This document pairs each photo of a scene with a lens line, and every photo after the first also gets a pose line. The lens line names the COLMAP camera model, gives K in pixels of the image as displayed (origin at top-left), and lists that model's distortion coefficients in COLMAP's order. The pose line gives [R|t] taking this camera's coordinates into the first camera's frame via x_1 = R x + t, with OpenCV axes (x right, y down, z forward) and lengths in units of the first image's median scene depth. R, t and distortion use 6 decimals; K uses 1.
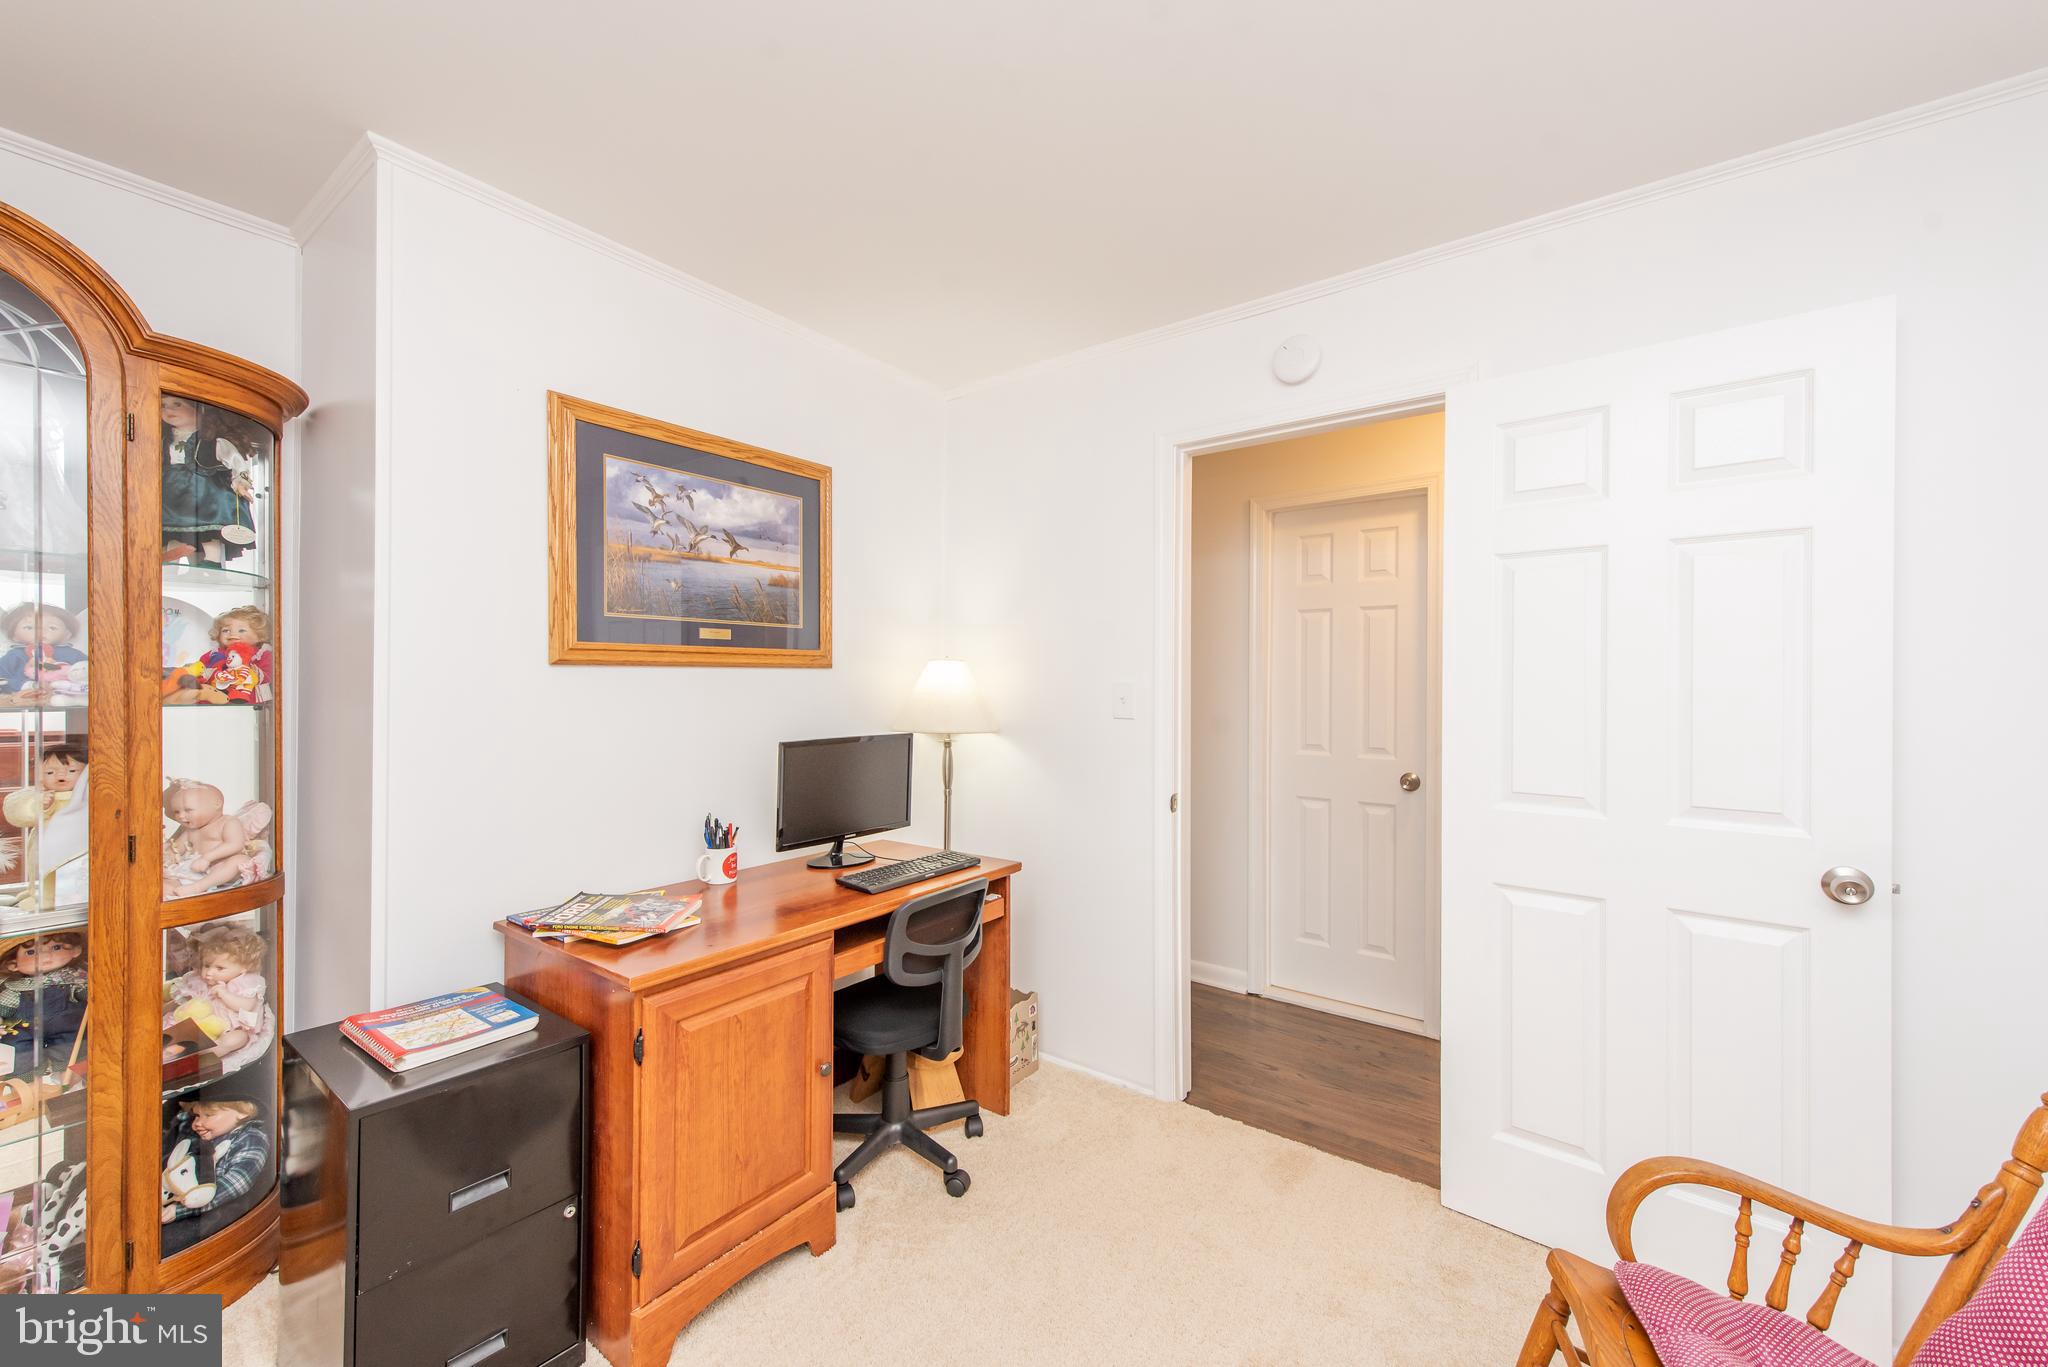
lens RADIAL K [[805.2, 0, 1026.9], [0, 805.2, 681.5], [0, 0, 1]] dist [0.017656, -0.004490]
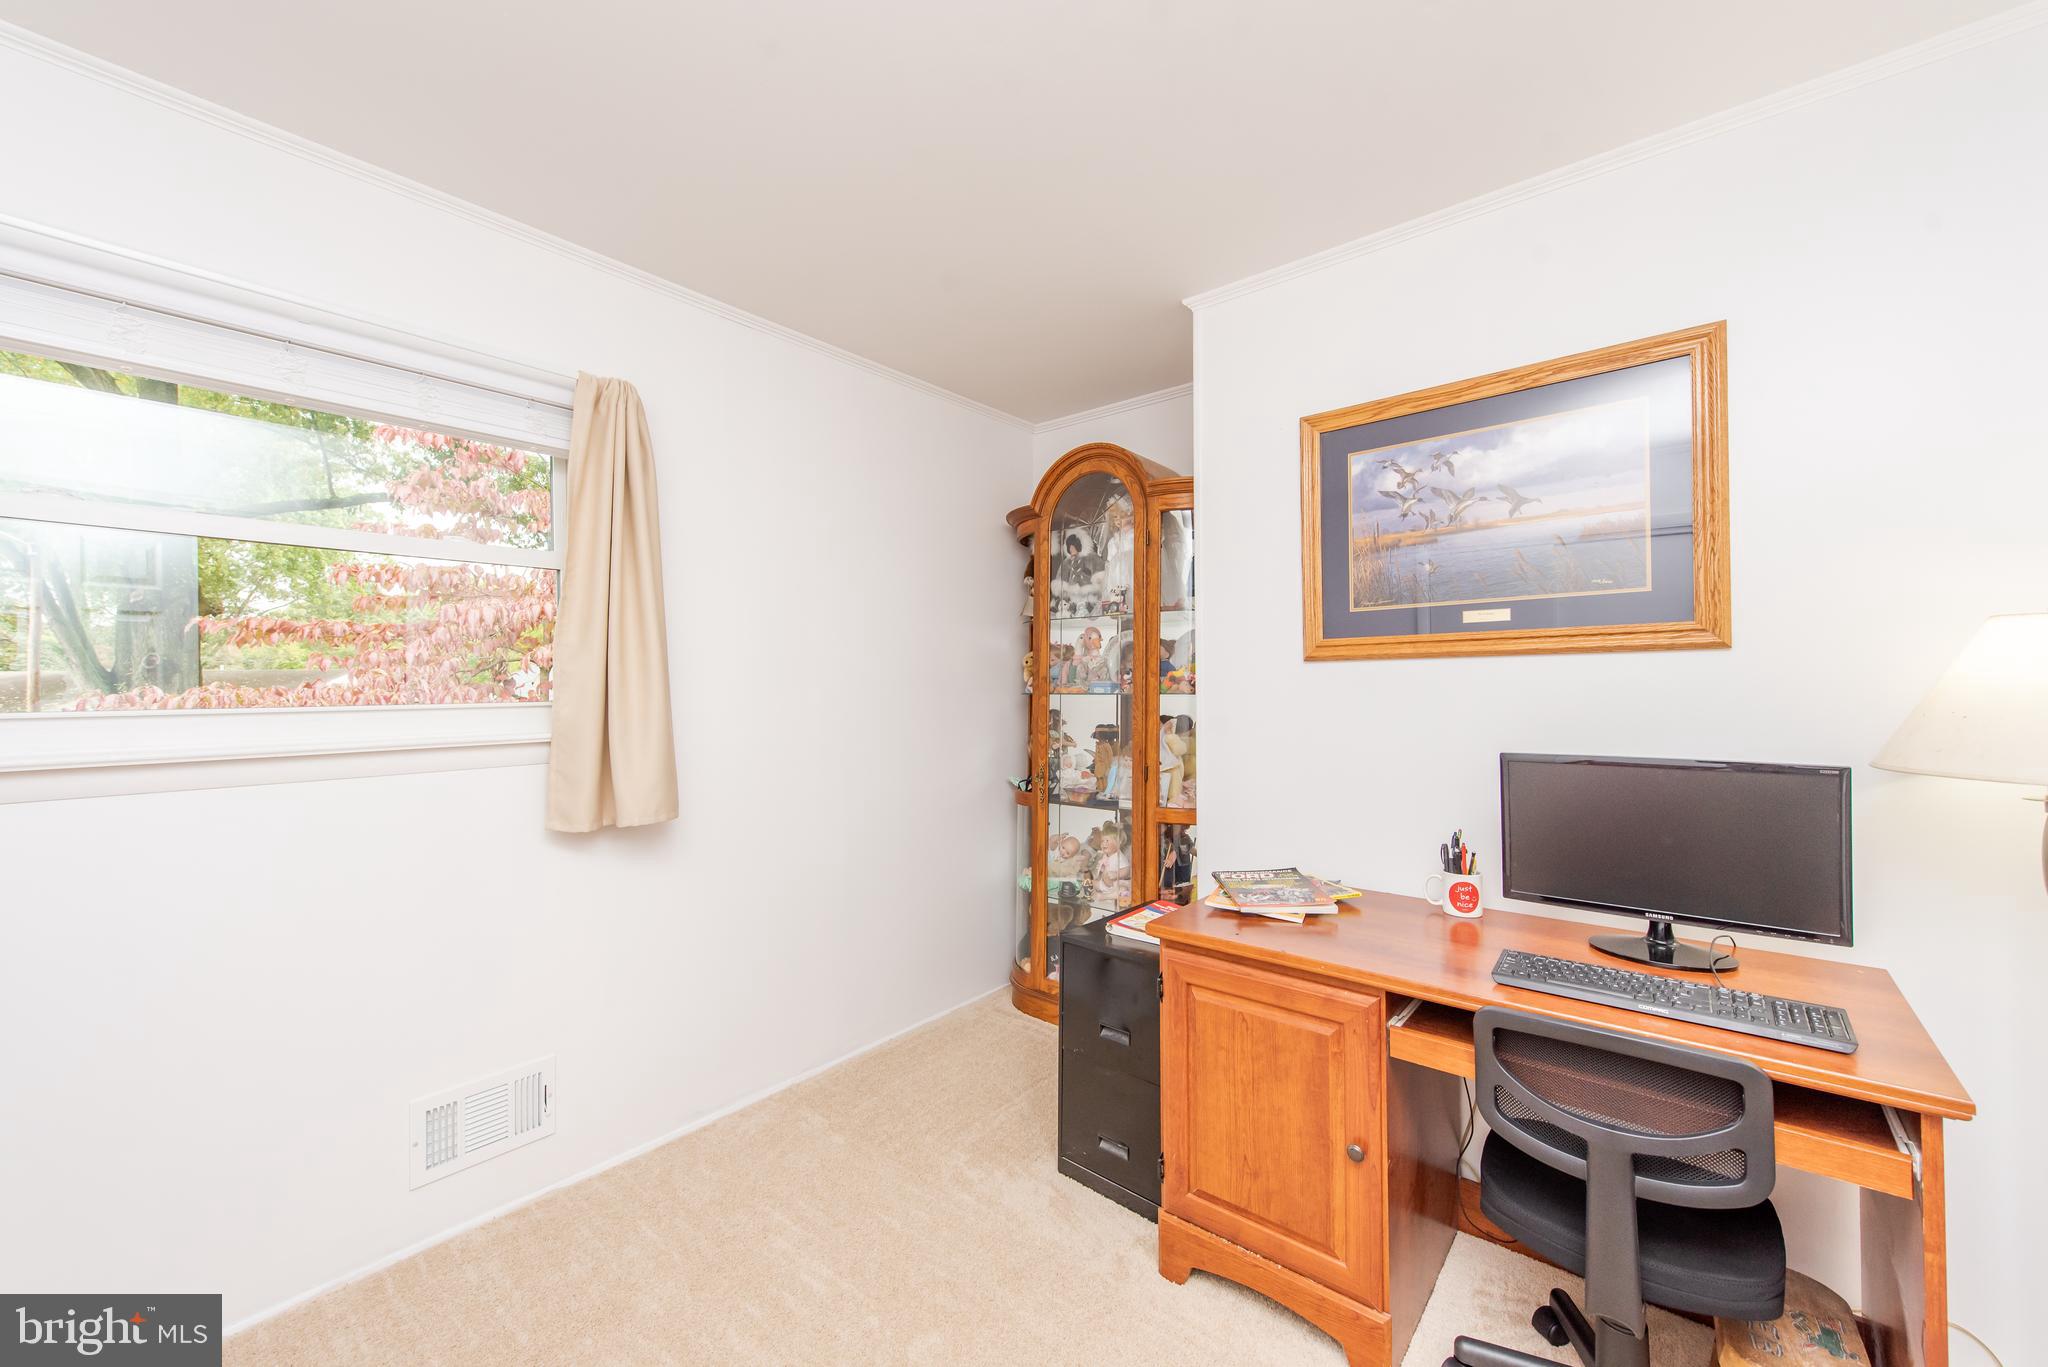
lens RADIAL K [[805.2, 0, 1026.9], [0, 805.2, 681.5], [0, 0, 1]] dist [0.017656, -0.004490]
pose [[-0.064395, -0.005732, -0.997908, 0.500983], [0.009670, 0.999933, -0.006368, 0.009343], [0.997878, -0.010060, -0.064335, 0.625542]]
